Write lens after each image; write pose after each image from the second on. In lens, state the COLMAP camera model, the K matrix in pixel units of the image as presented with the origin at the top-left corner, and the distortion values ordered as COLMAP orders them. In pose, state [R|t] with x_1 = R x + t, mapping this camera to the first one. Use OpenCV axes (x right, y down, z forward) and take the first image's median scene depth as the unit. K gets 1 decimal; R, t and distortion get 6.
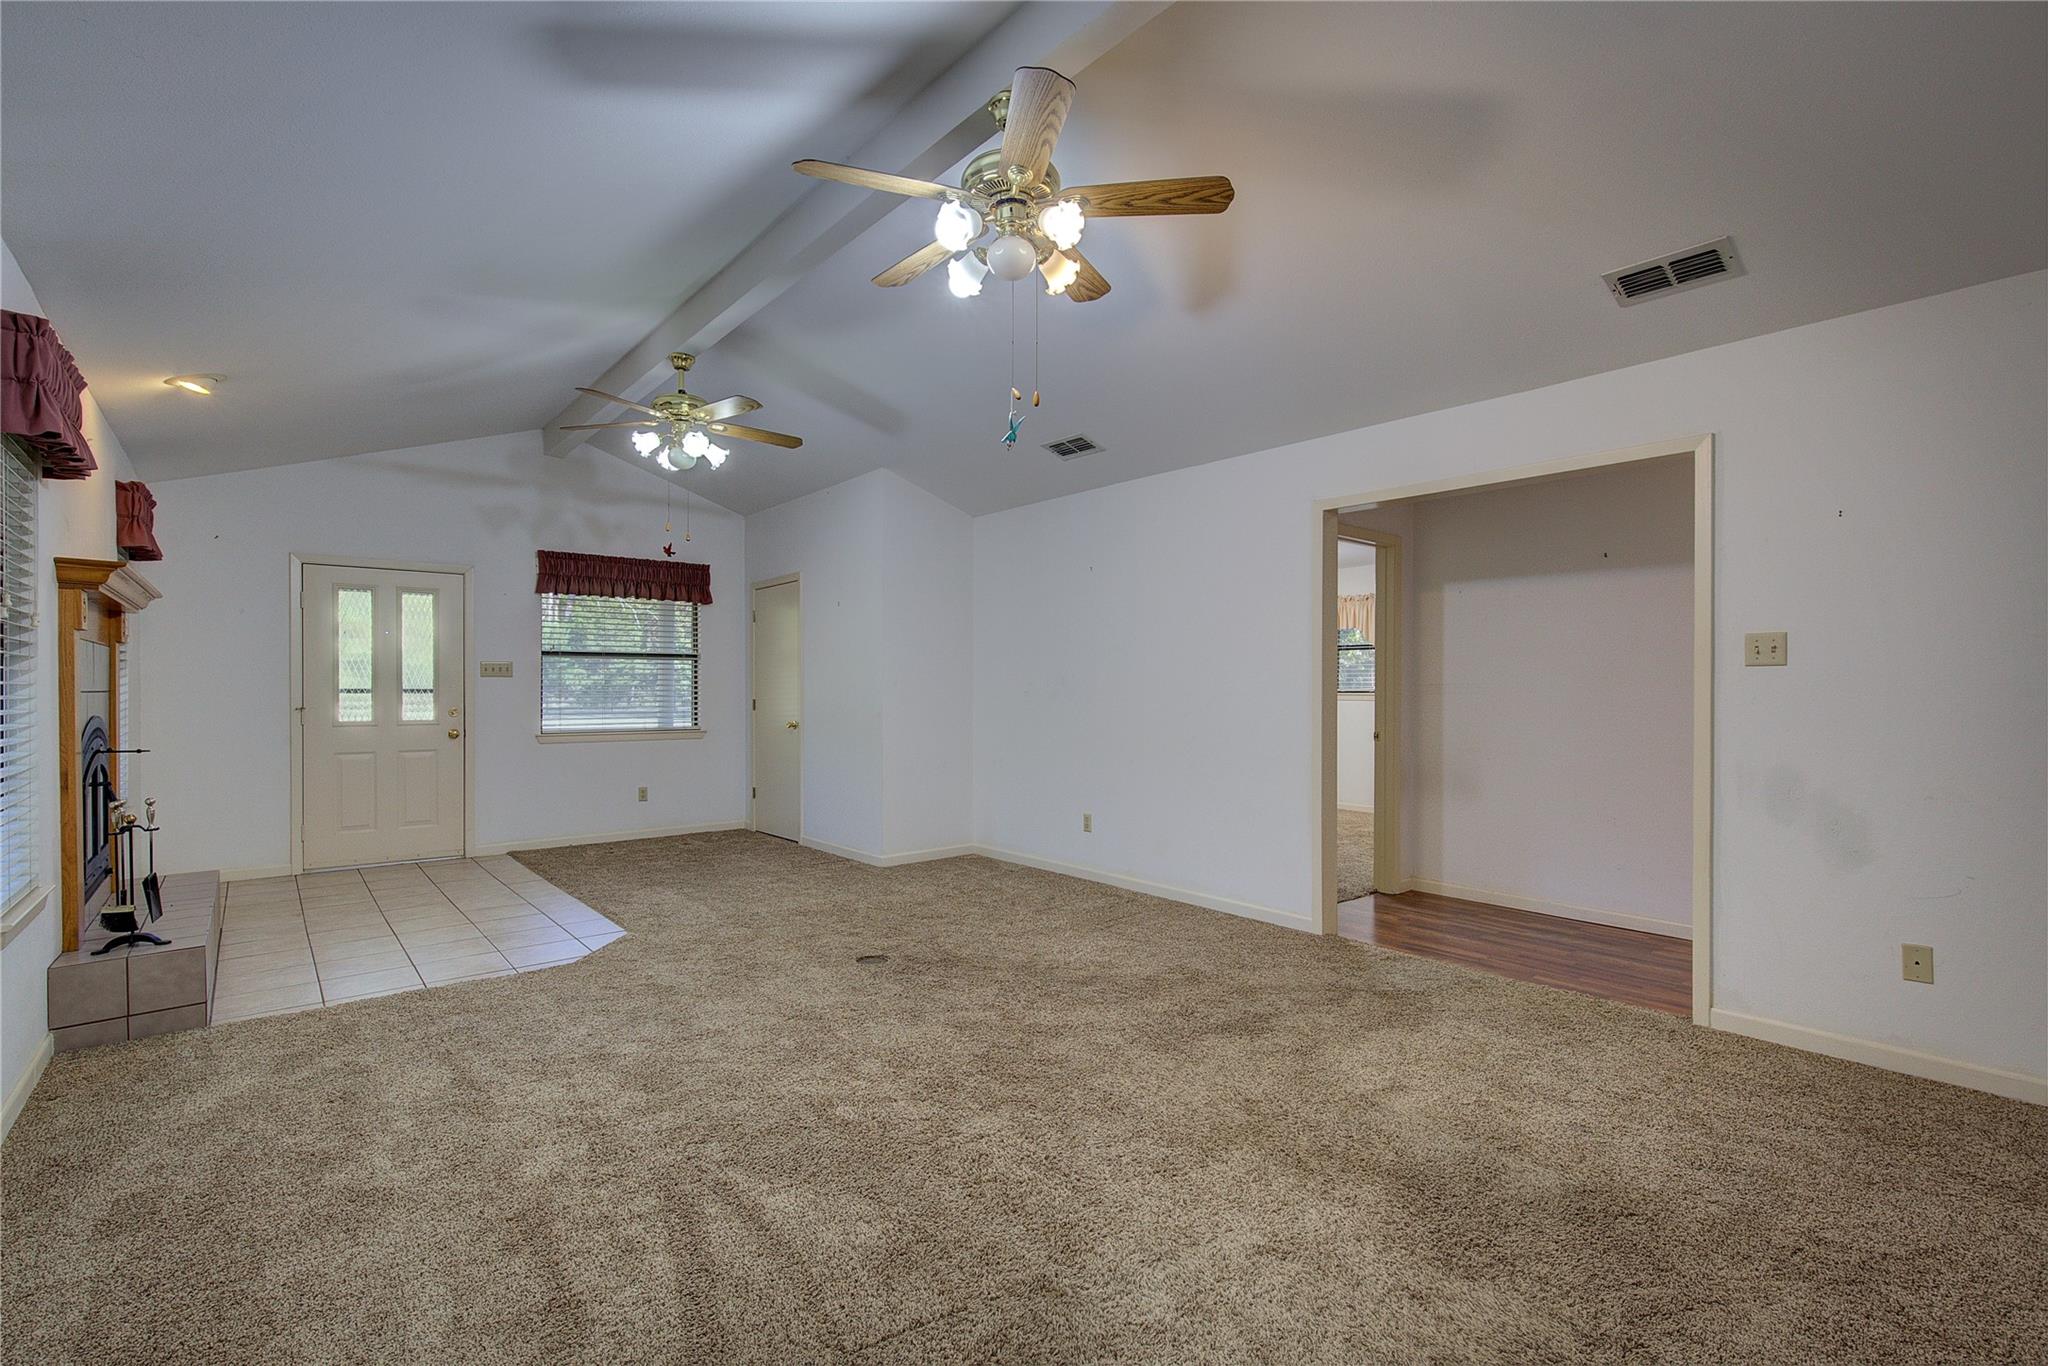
lens RADIAL K [[936.6, 0, 1028.9], [0, 936.6, 691.6], [0, 0, 1]] dist [-0.000071, -0.000024]
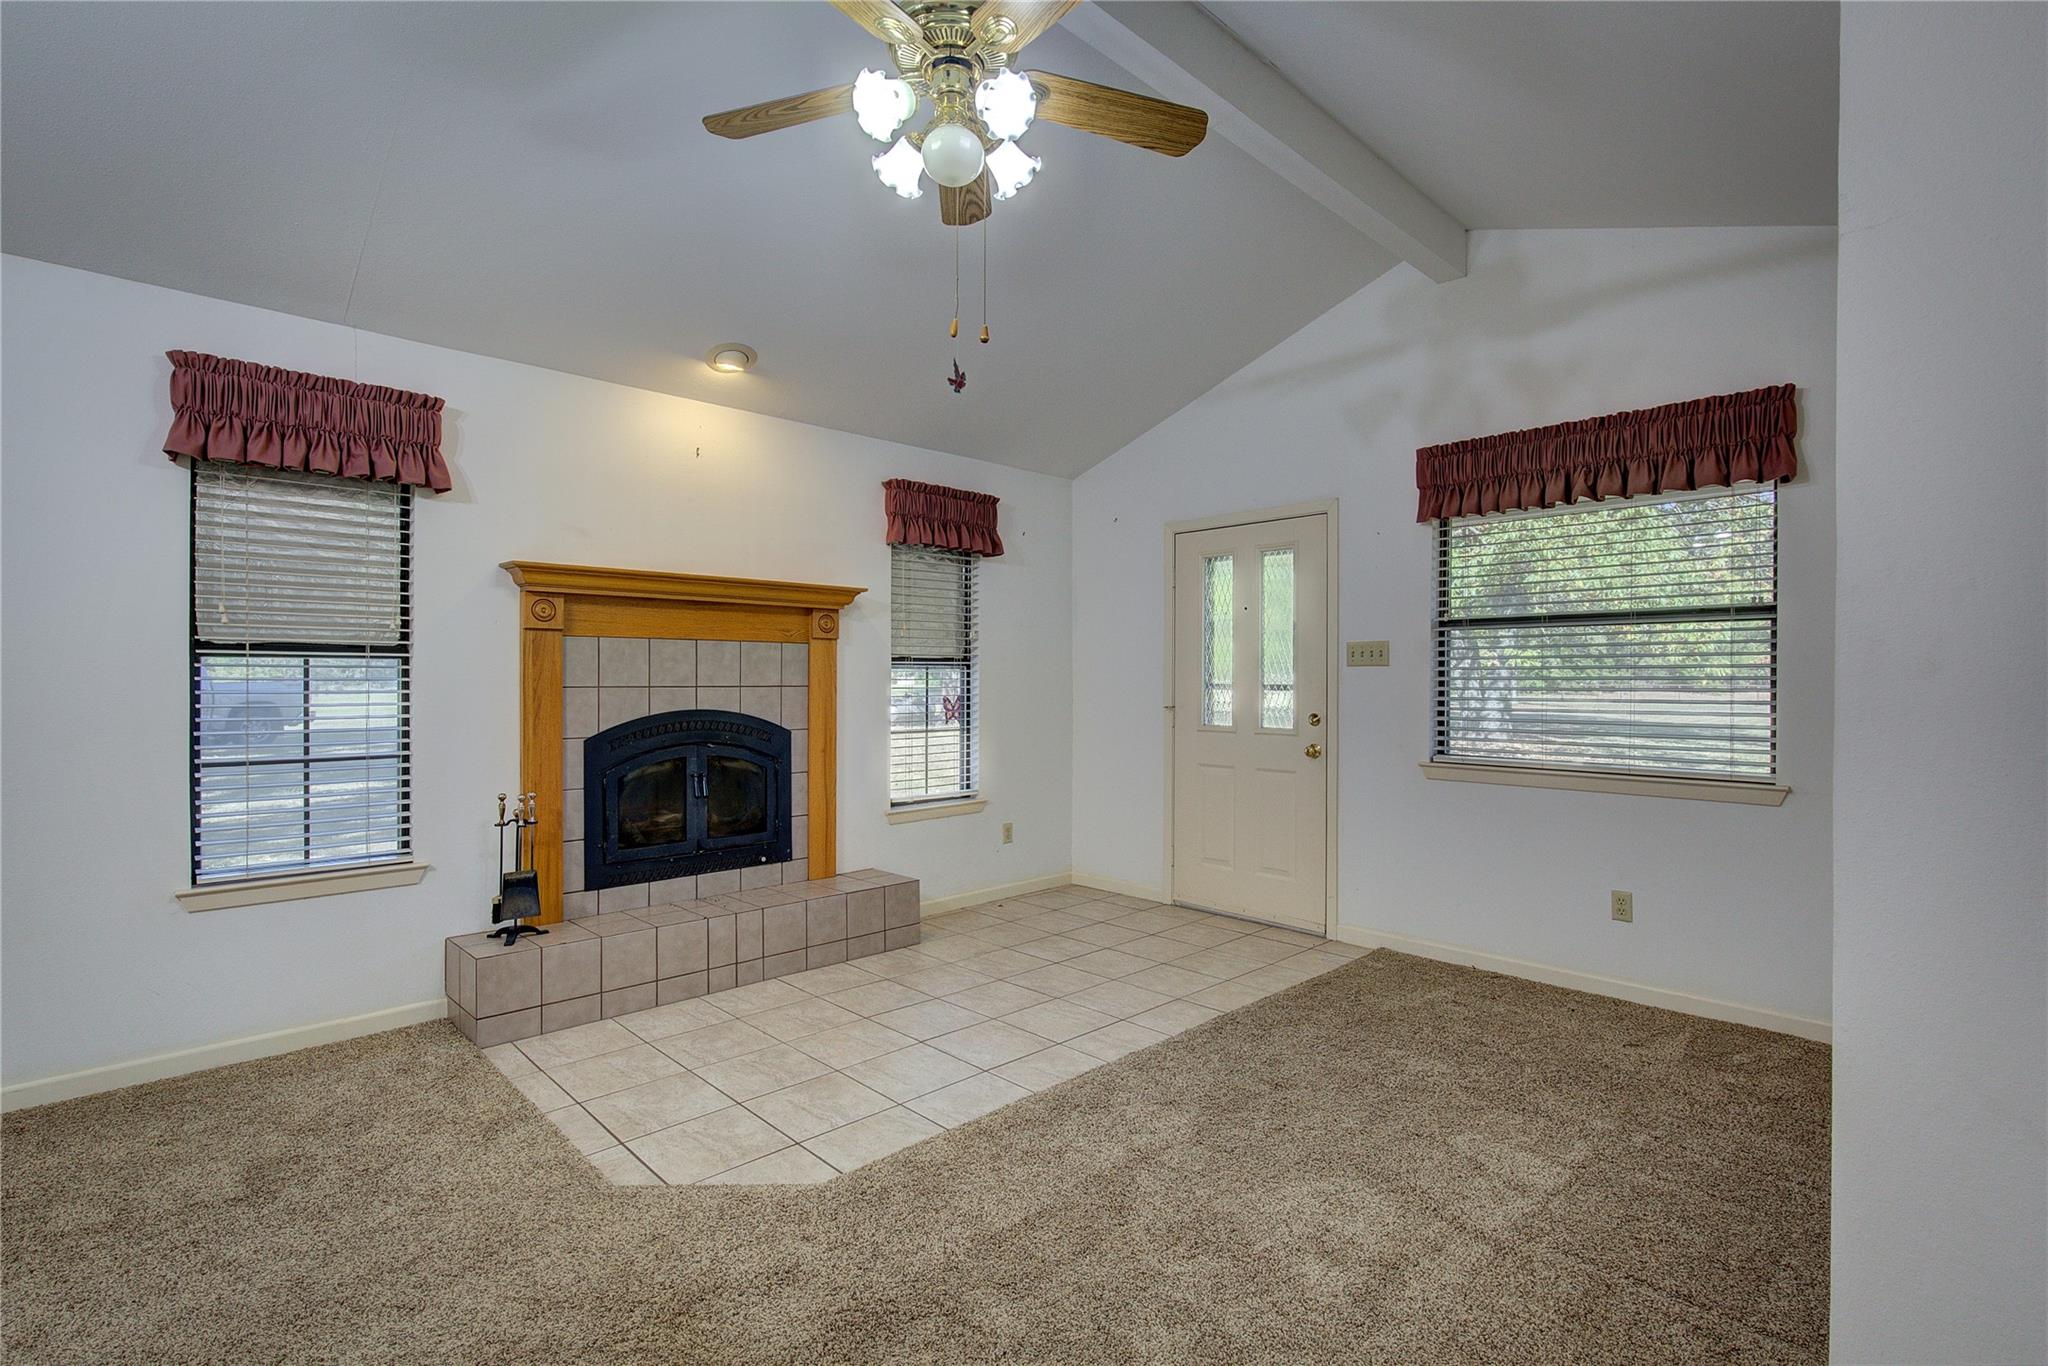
lens RADIAL K [[950.7, 0, 1046.3], [0, 950.7, 676.5], [0, 0, 1]] dist [0.001844, 0.000033]
pose [[0.074271, -0.003088, -0.997233, 0.057949], [-0.000919, 0.999995, -0.003165, -0.005999], [0.997238, 0.001151, 0.074268, 0.753635]]
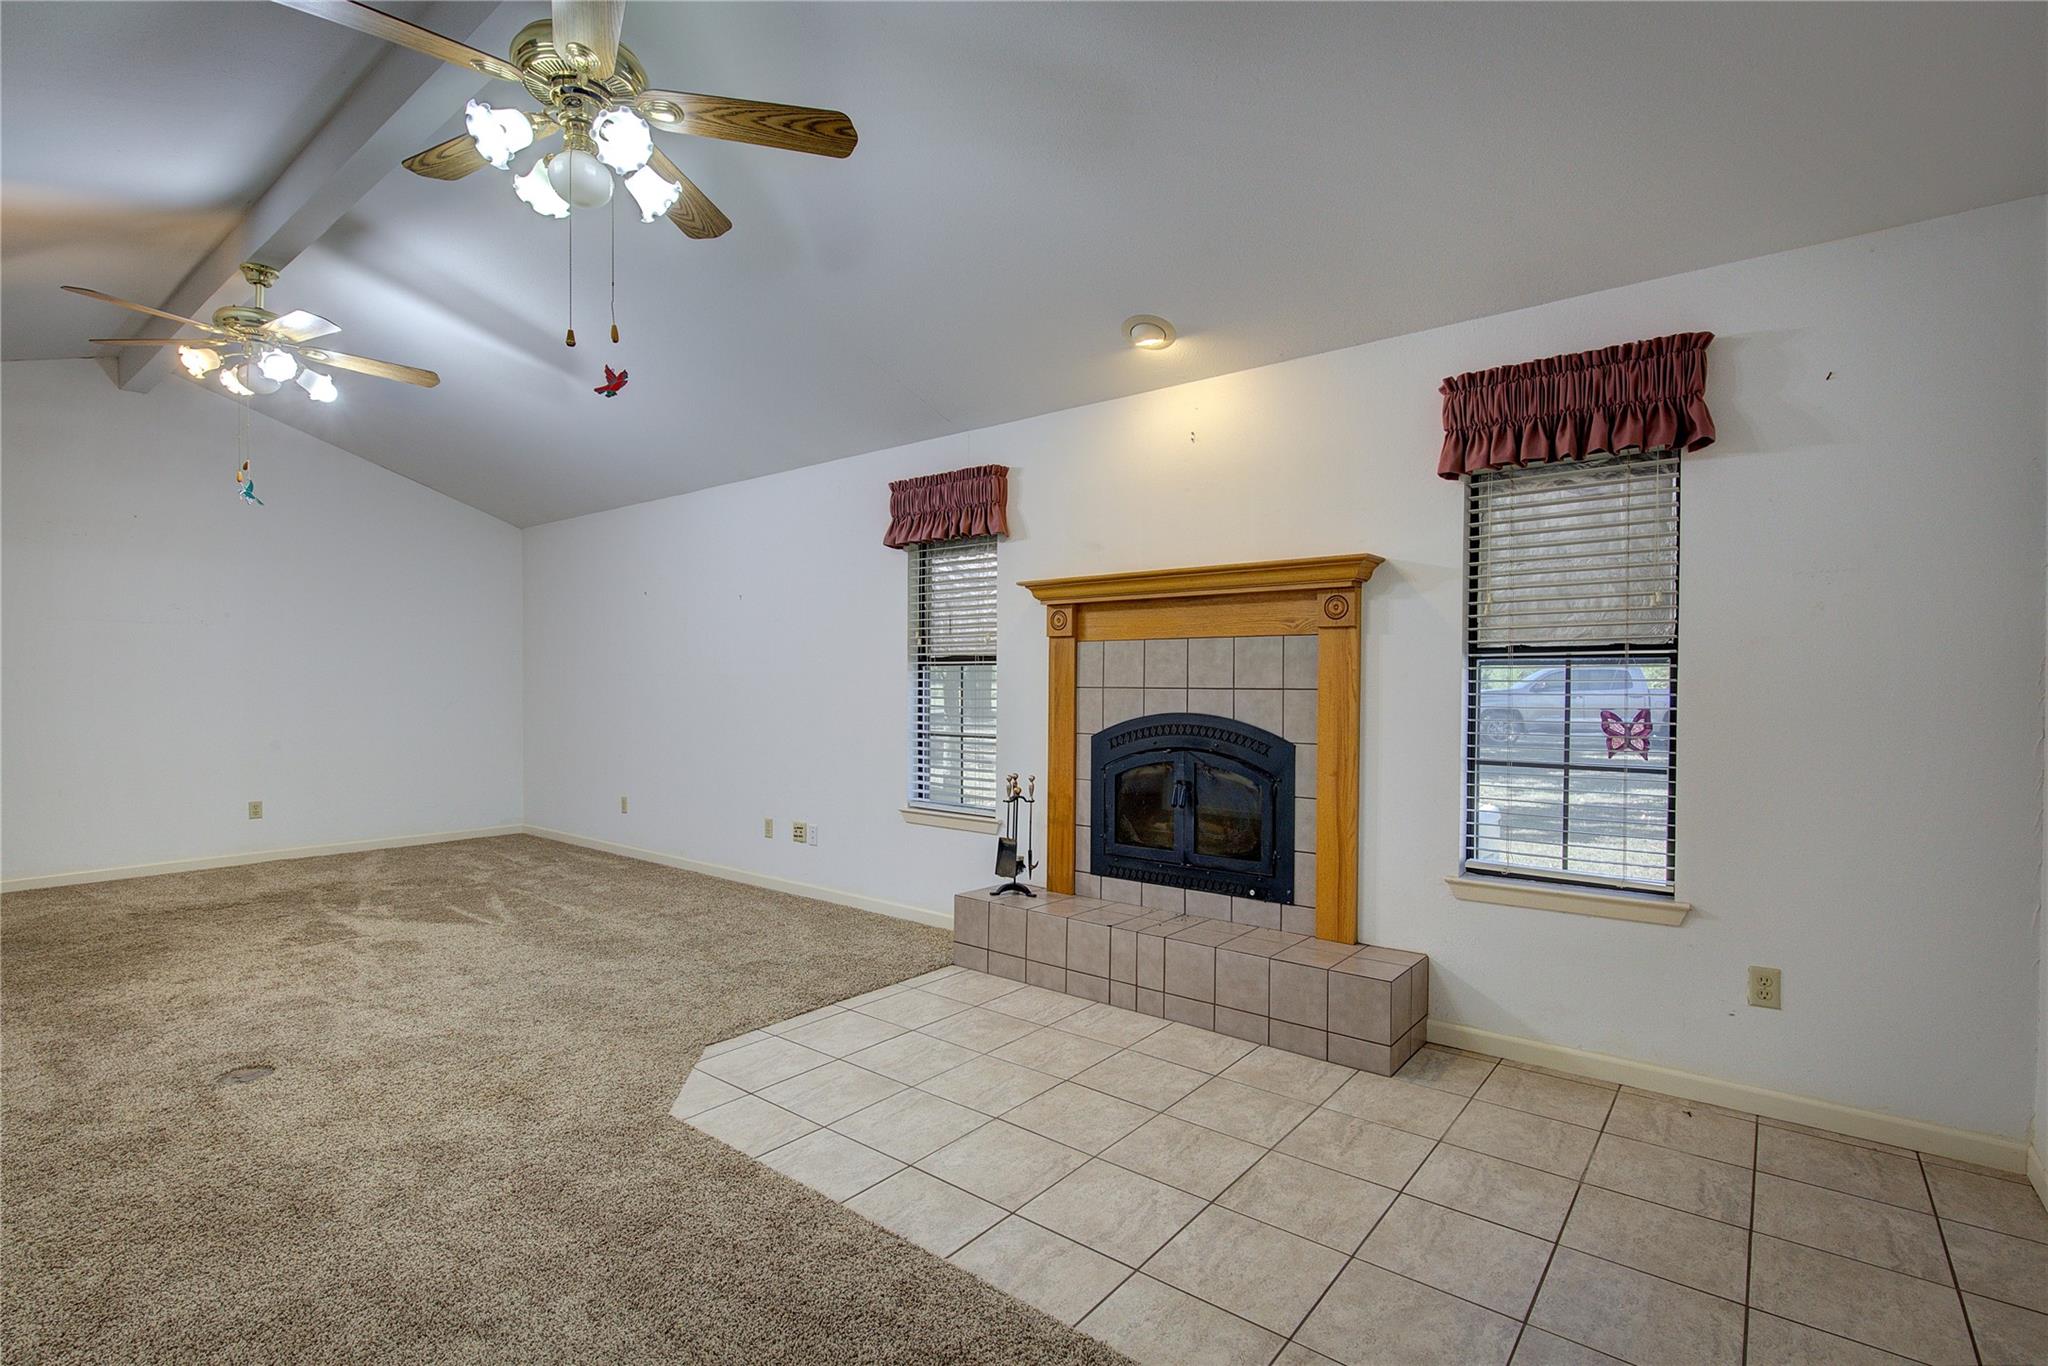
lens RADIAL K [[936.6, 0, 1028.9], [0, 936.6, 691.6], [0, 0, 1]] dist [-0.000071, -0.000024]
pose [[-0.979965, -0.007701, -0.199022, -0.363876], [-0.008496, 0.999959, 0.003140, -0.000142], [0.198990, 0.004768, -0.979990, 1.109710]]
